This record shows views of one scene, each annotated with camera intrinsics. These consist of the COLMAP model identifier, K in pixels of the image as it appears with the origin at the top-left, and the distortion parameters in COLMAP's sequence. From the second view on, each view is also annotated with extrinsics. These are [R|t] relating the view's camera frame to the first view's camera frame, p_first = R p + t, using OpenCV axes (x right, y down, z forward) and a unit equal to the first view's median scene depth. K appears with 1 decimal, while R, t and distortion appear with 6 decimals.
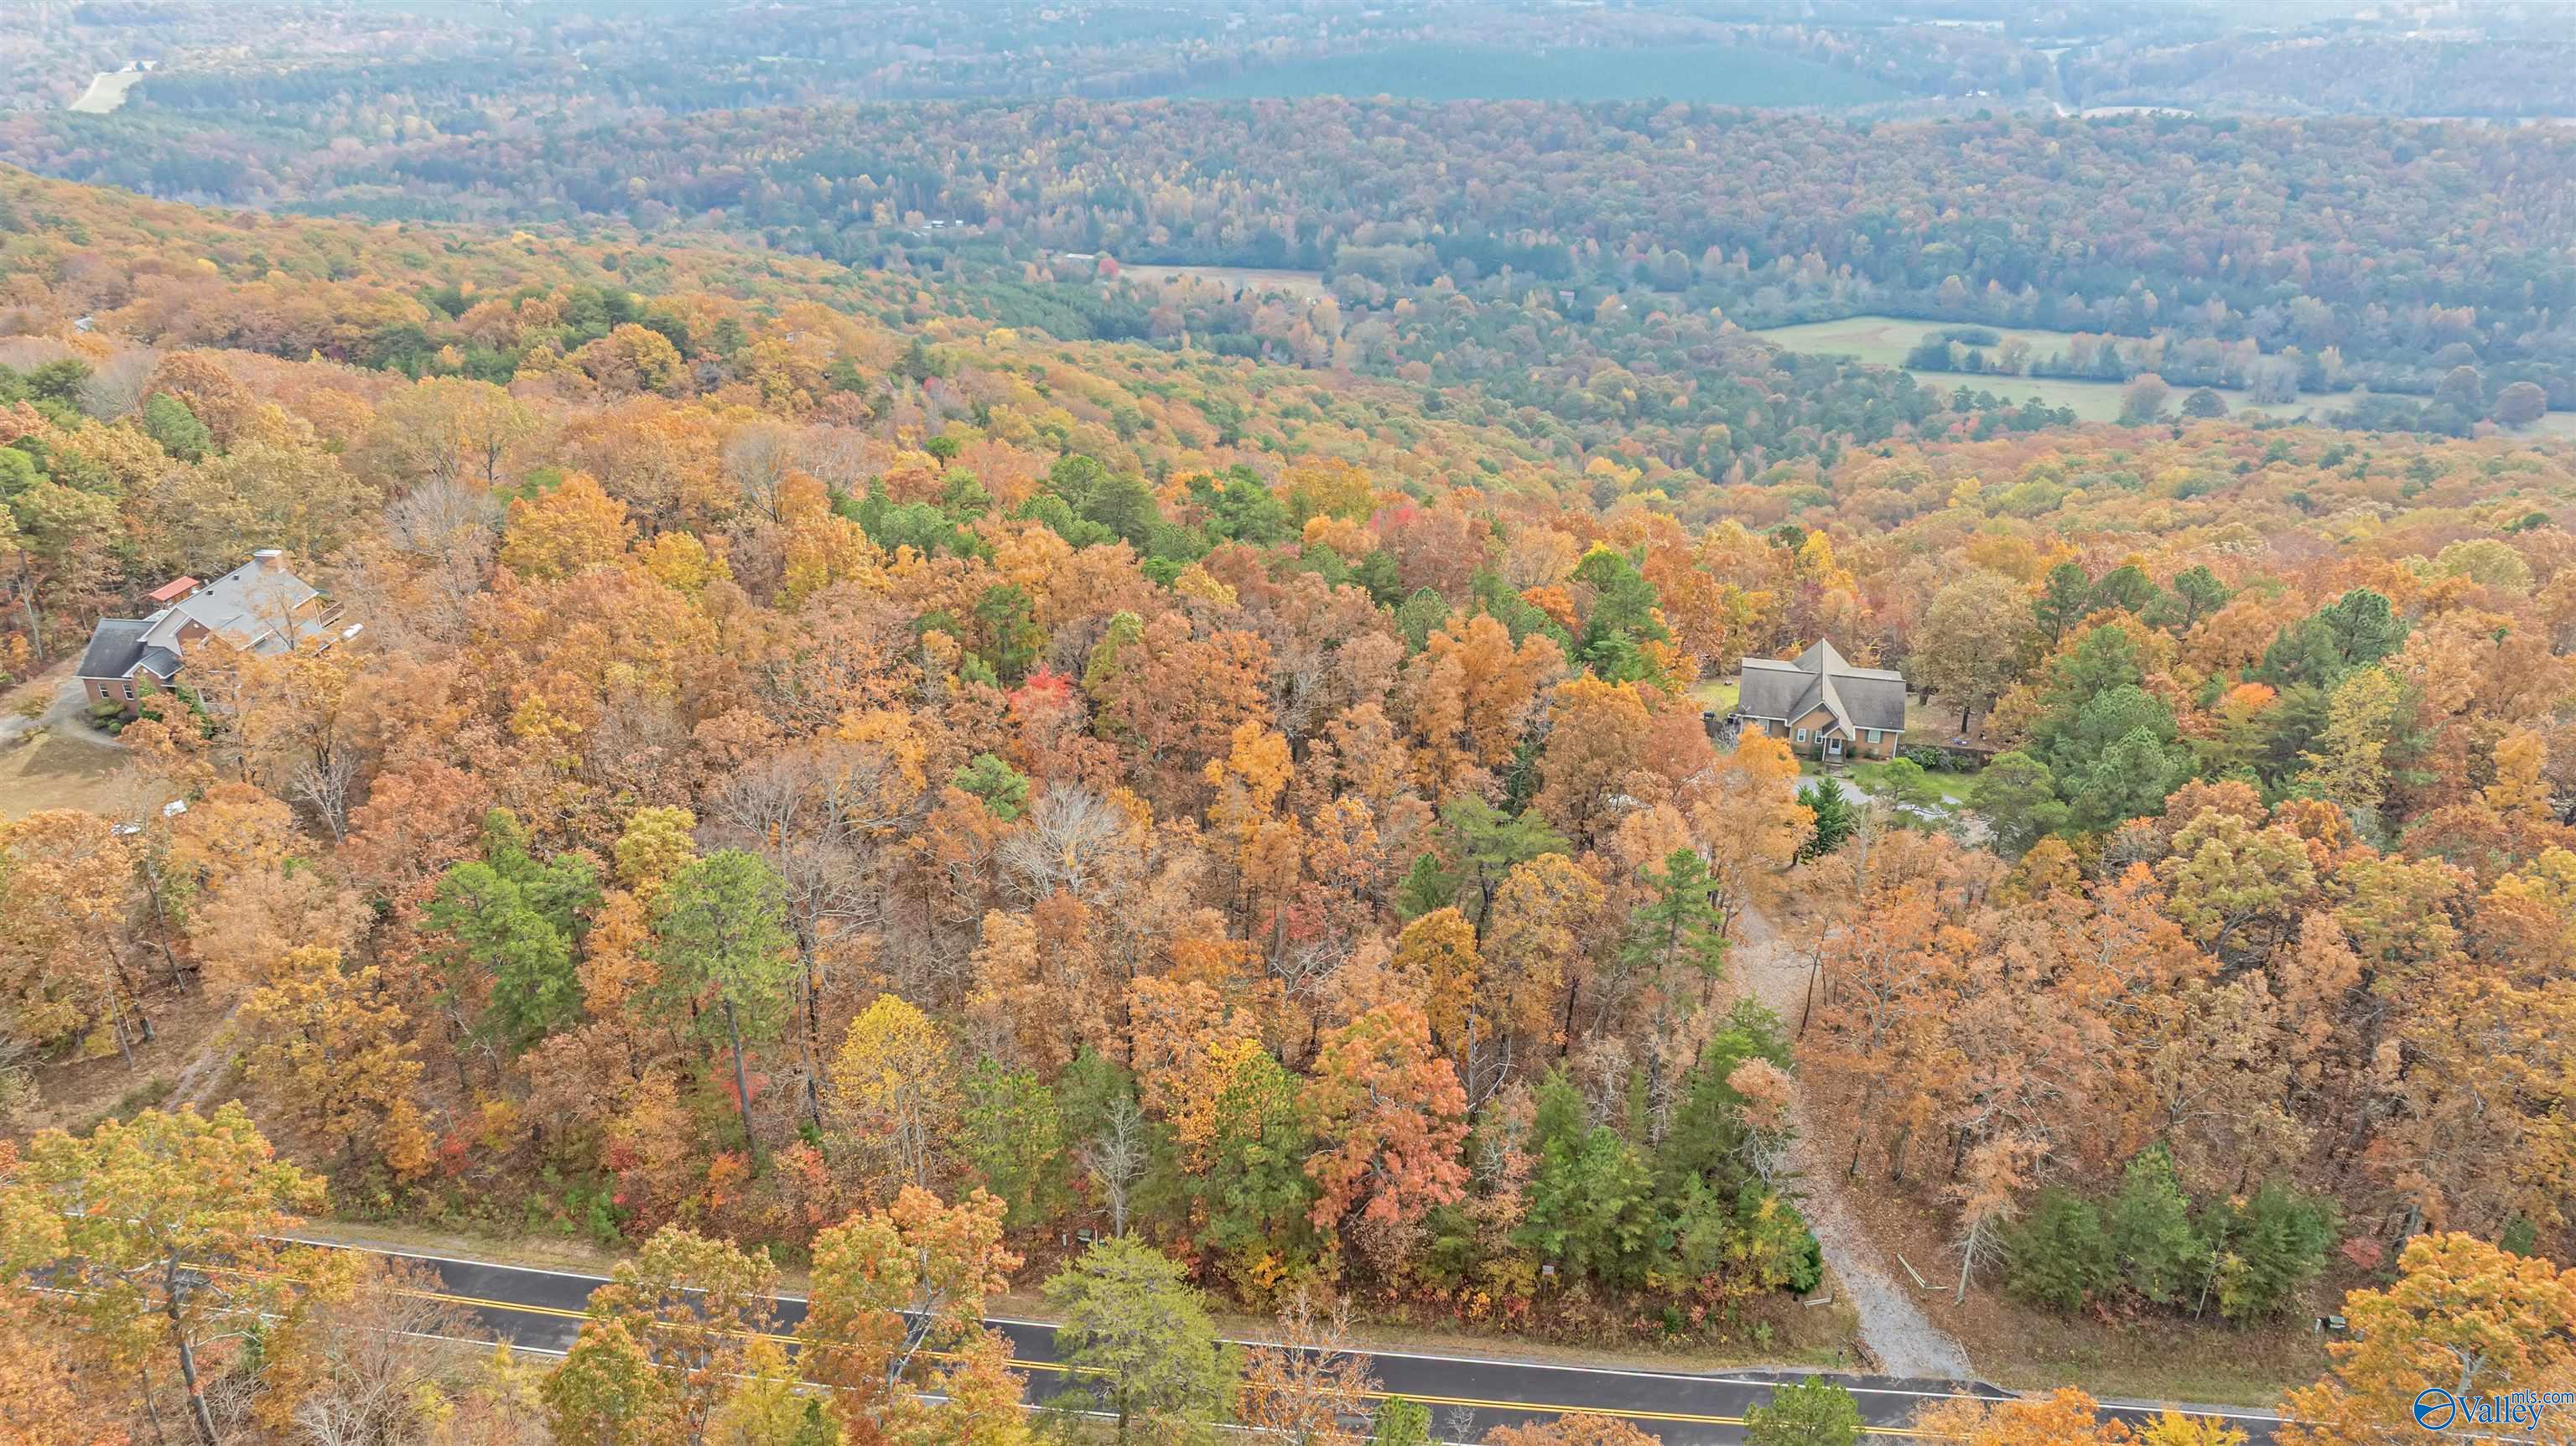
lens RADIAL K [[1816.4, 0, 1288.0], [0, 1816.4, 723.0], [0, 0, 1]] dist [-0.022740, 0.000378]
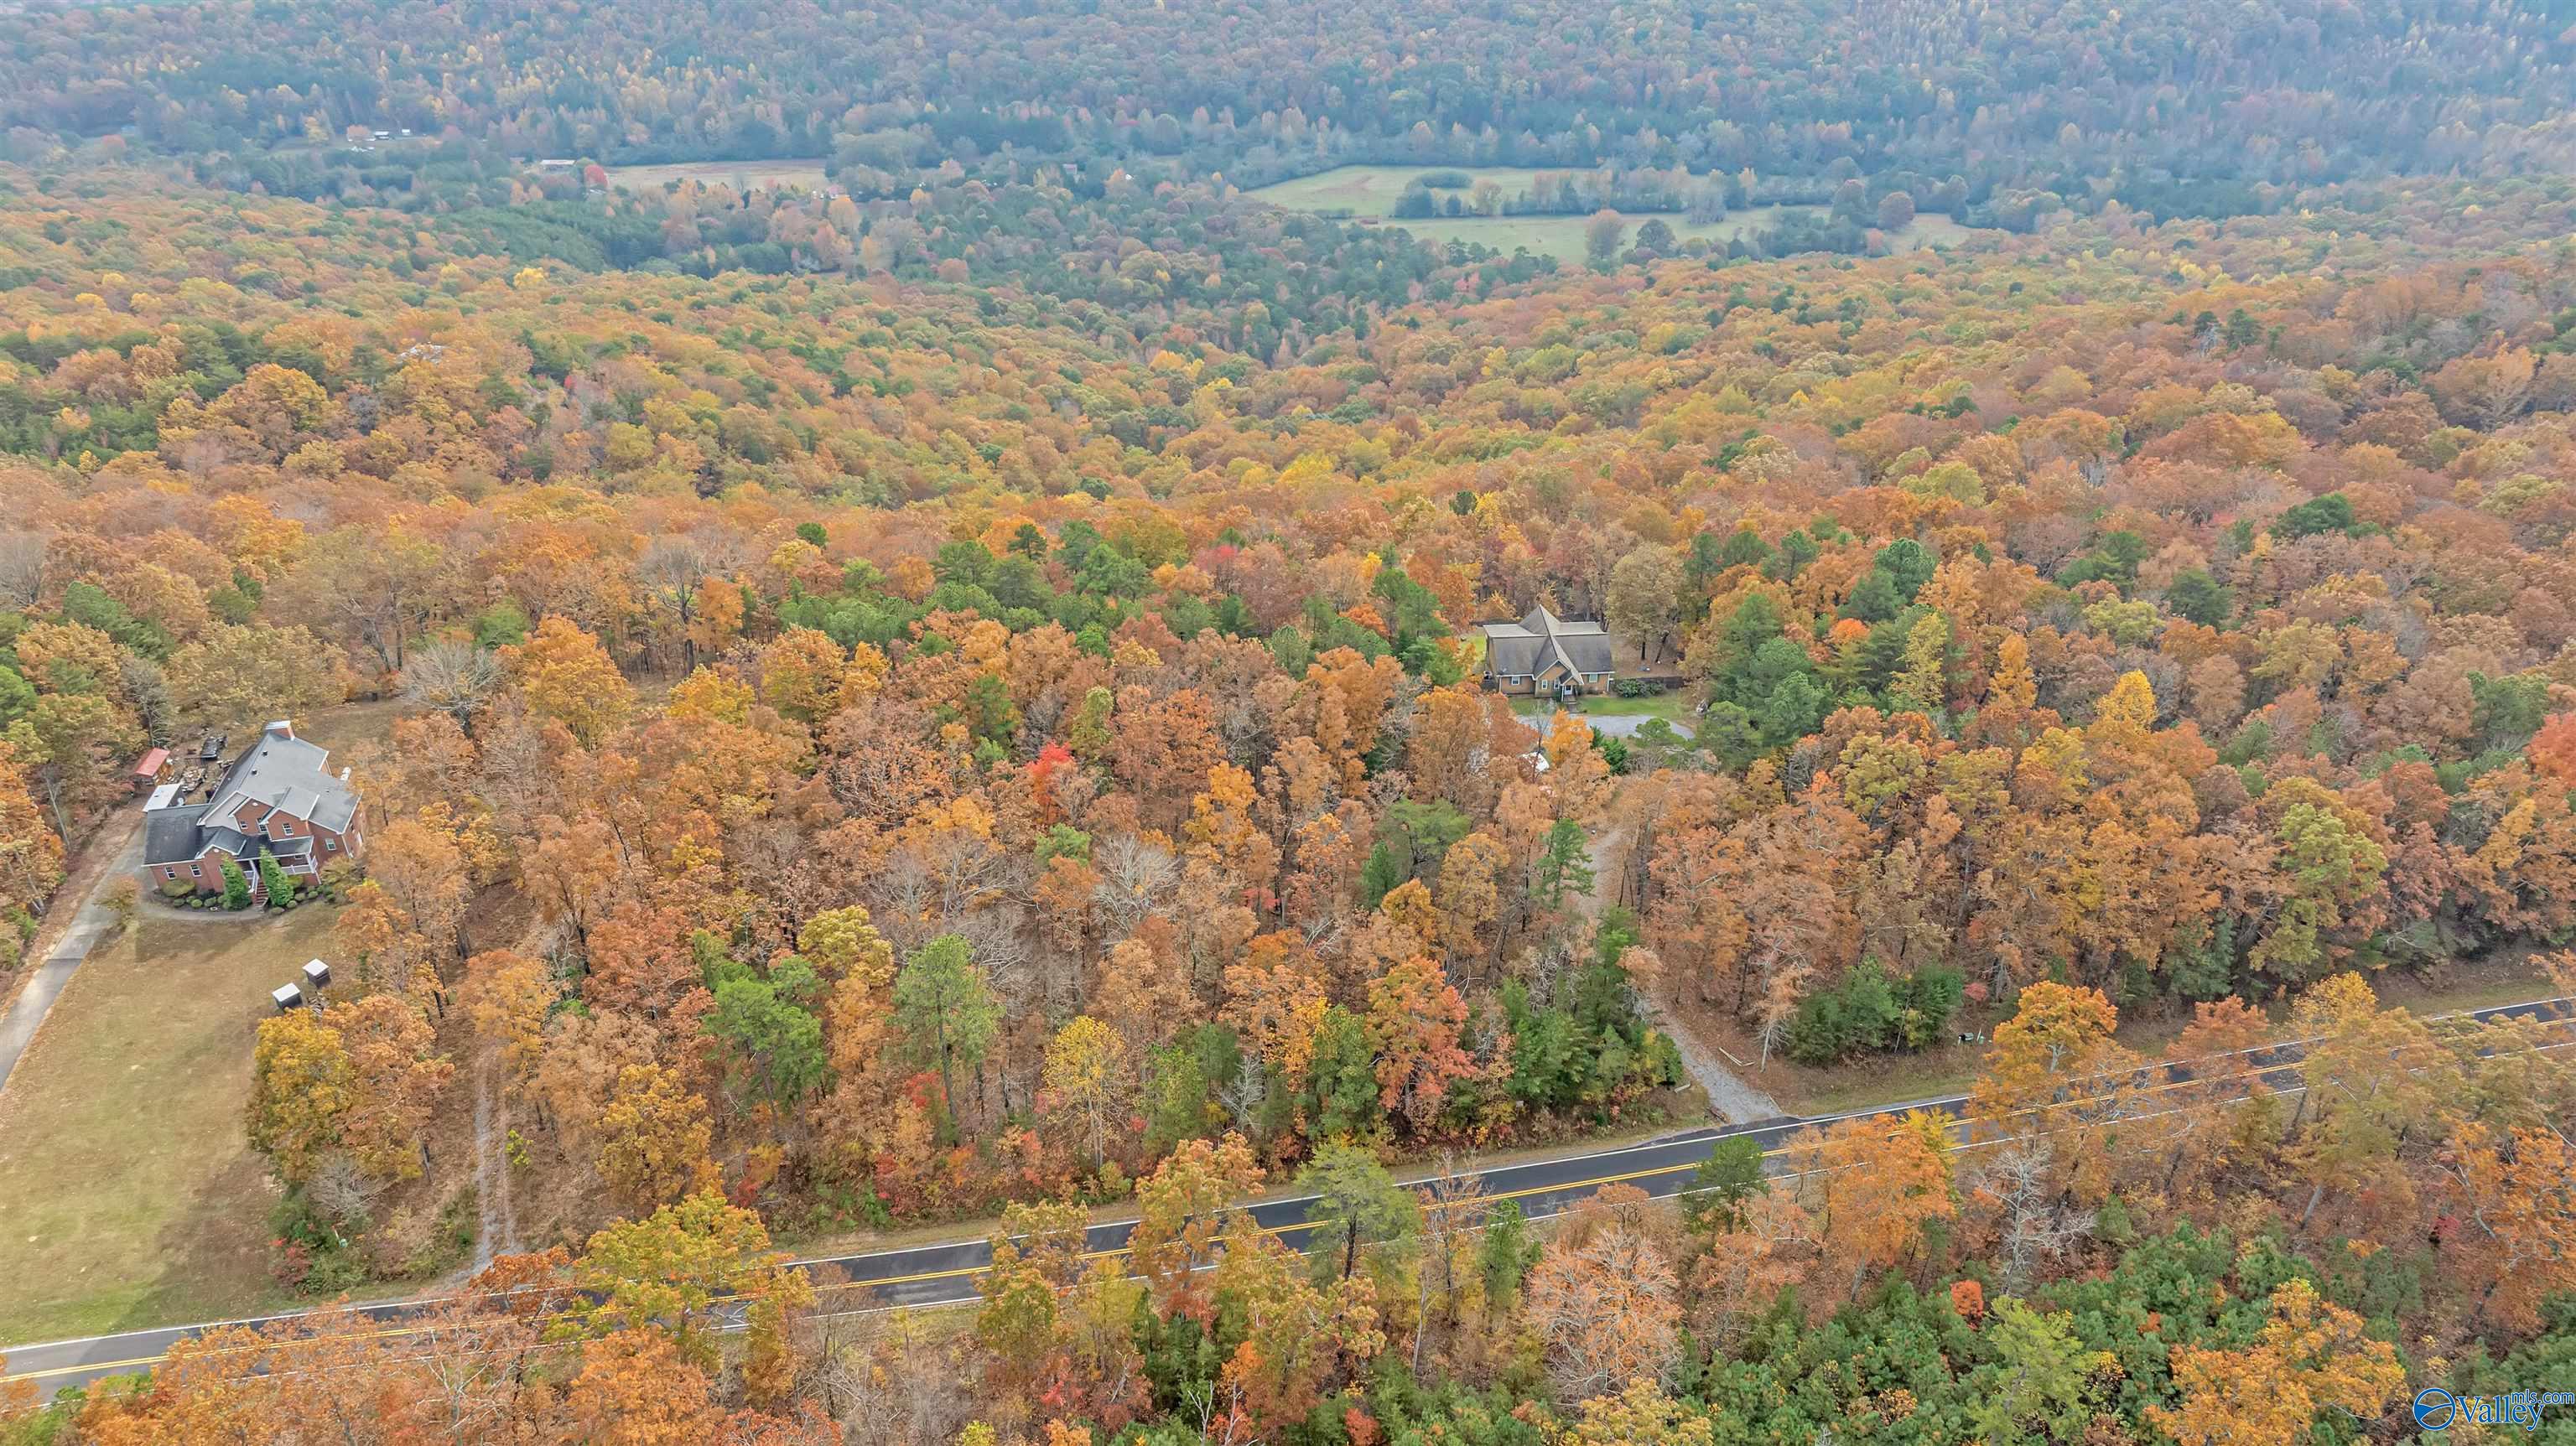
lens RADIAL K [[1816.4, 0, 1288.0], [0, 1816.4, 723.0], [0, 0, 1]] dist [-0.022740, 0.000378]
pose [[0.954013, -0.155638, 0.256194, -0.111106], [0.131371, 0.985283, 0.109362, -0.060400], [-0.269445, -0.070677, 0.960419, -0.115404]]
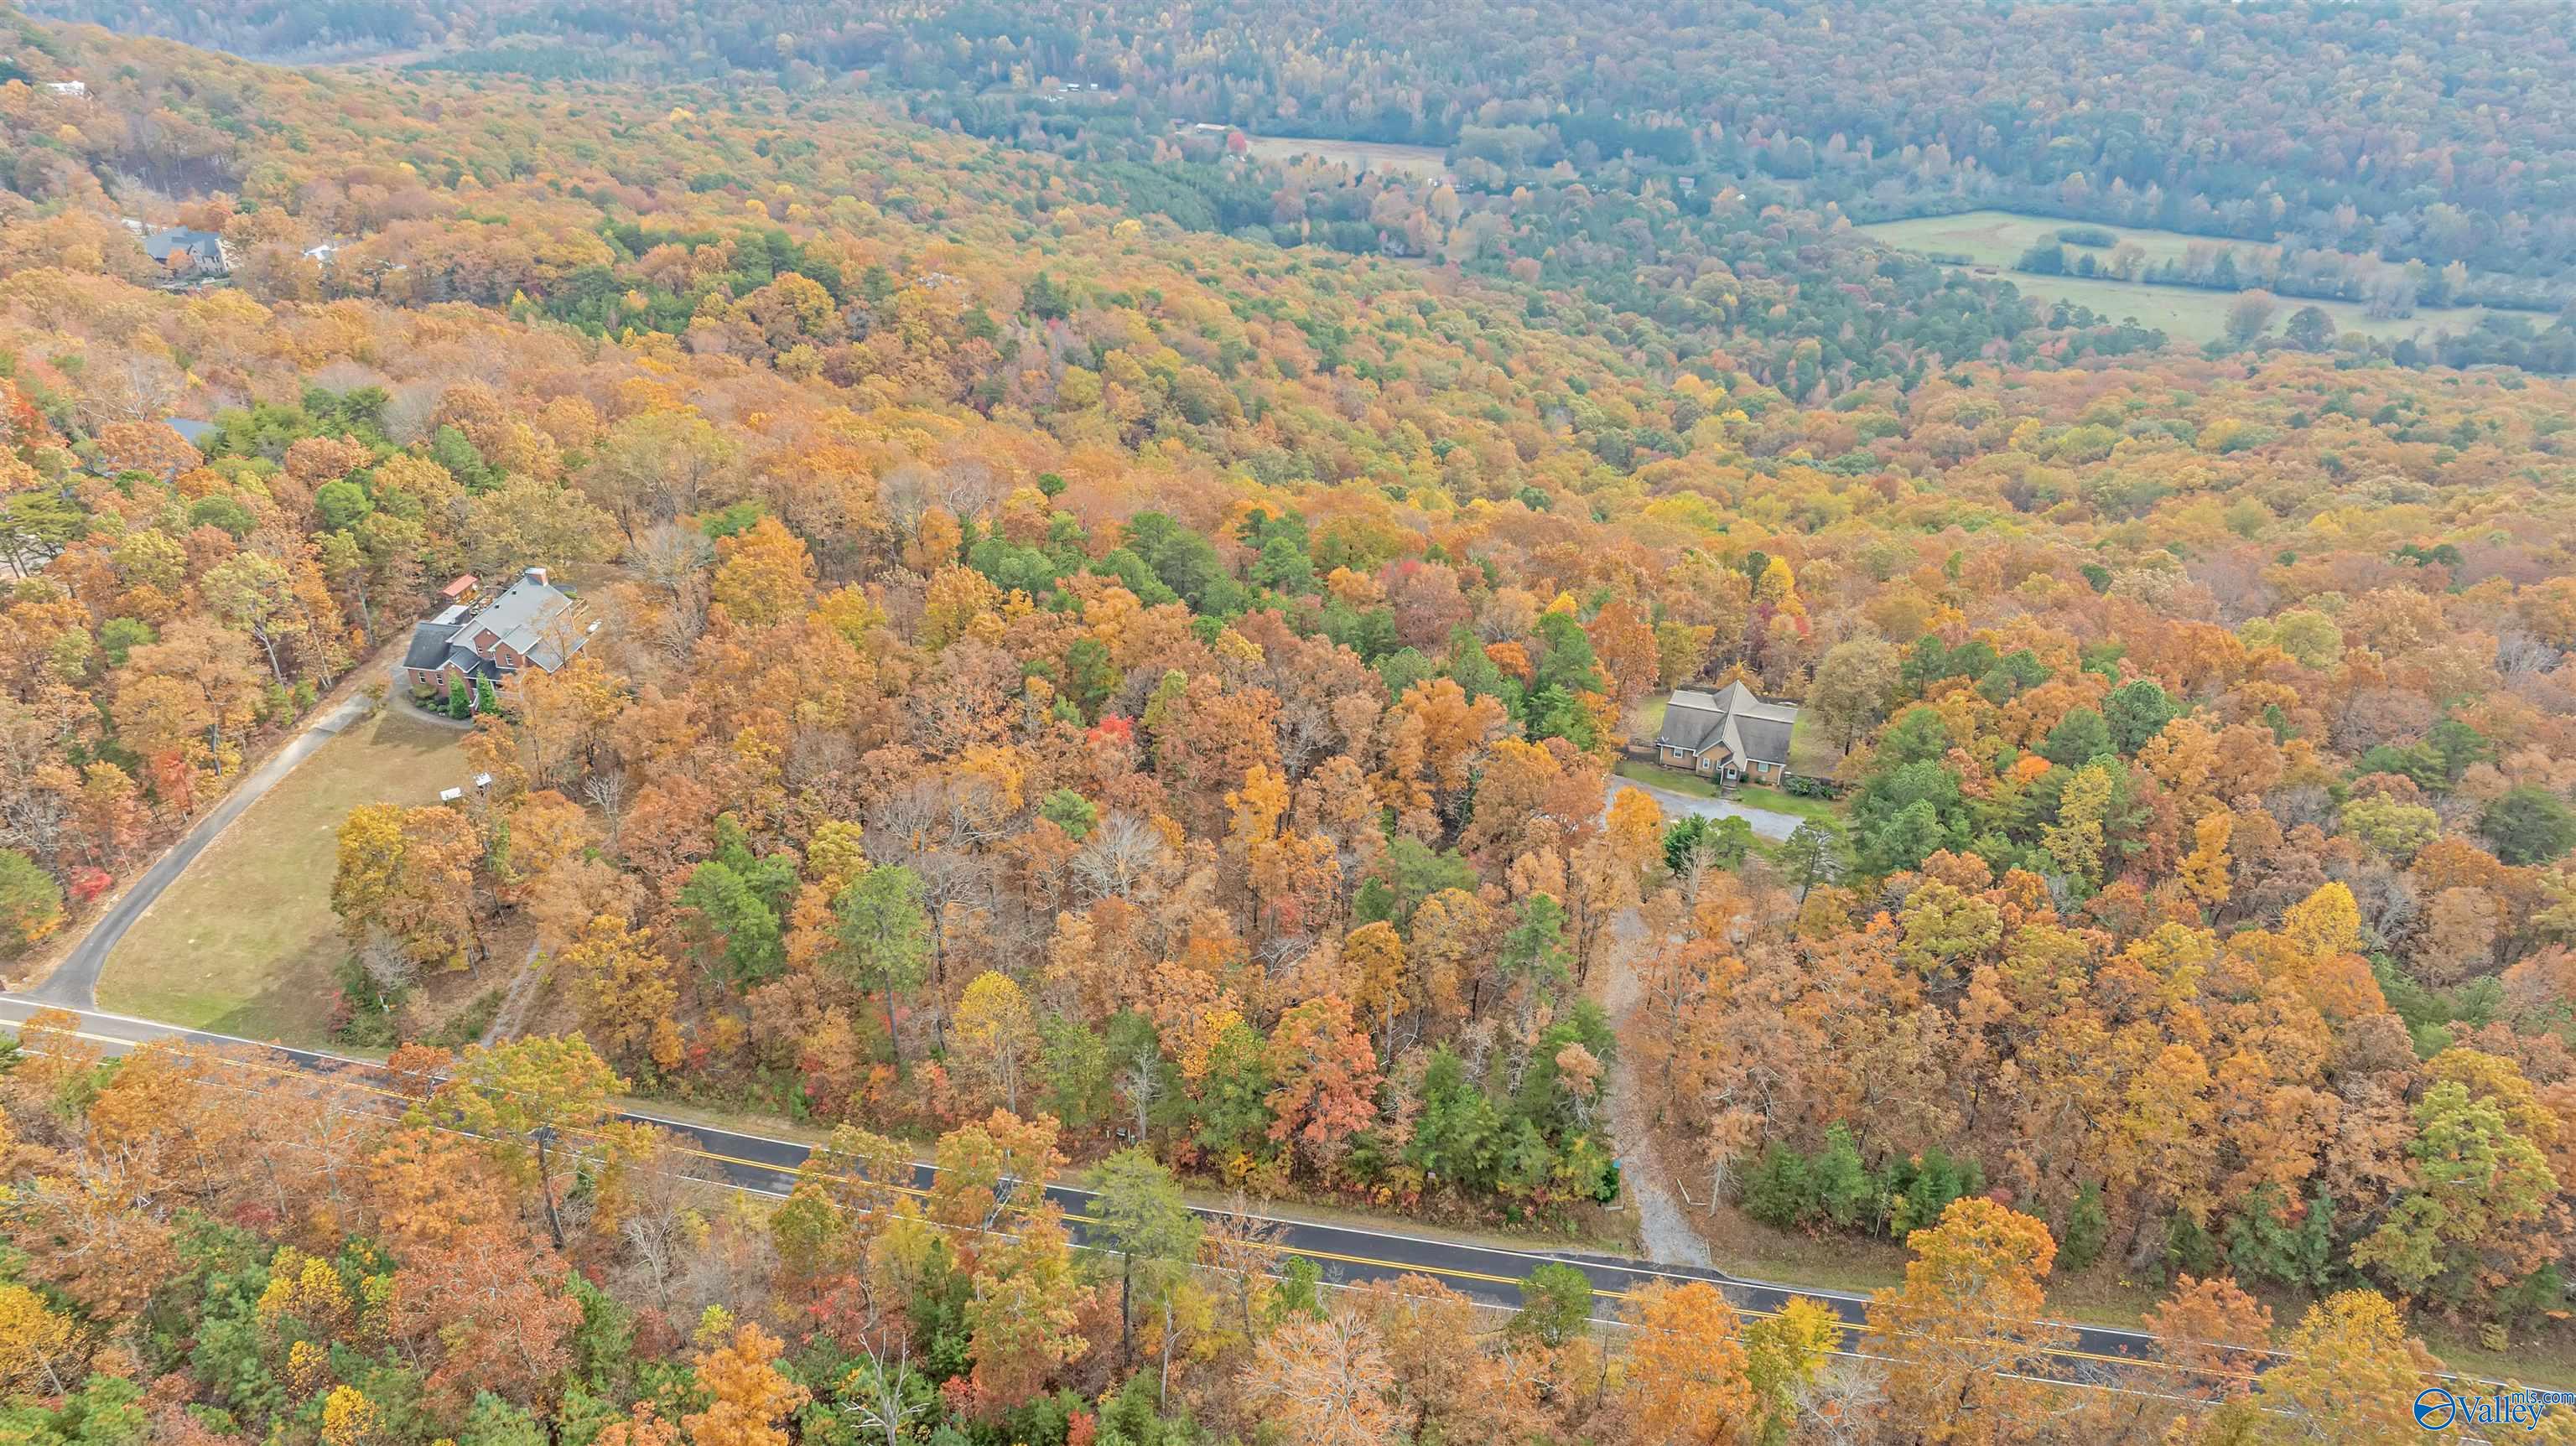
lens RADIAL K [[1816.4, 0, 1288.0], [0, 1816.4, 723.0], [0, 0, 1]] dist [-0.022740, 0.000378]
pose [[0.996964, 0.041661, -0.065785, 0.031169], [-0.035559, 0.995184, 0.091345, -0.054981], [0.069273, -0.088728, 0.993644, -0.123889]]
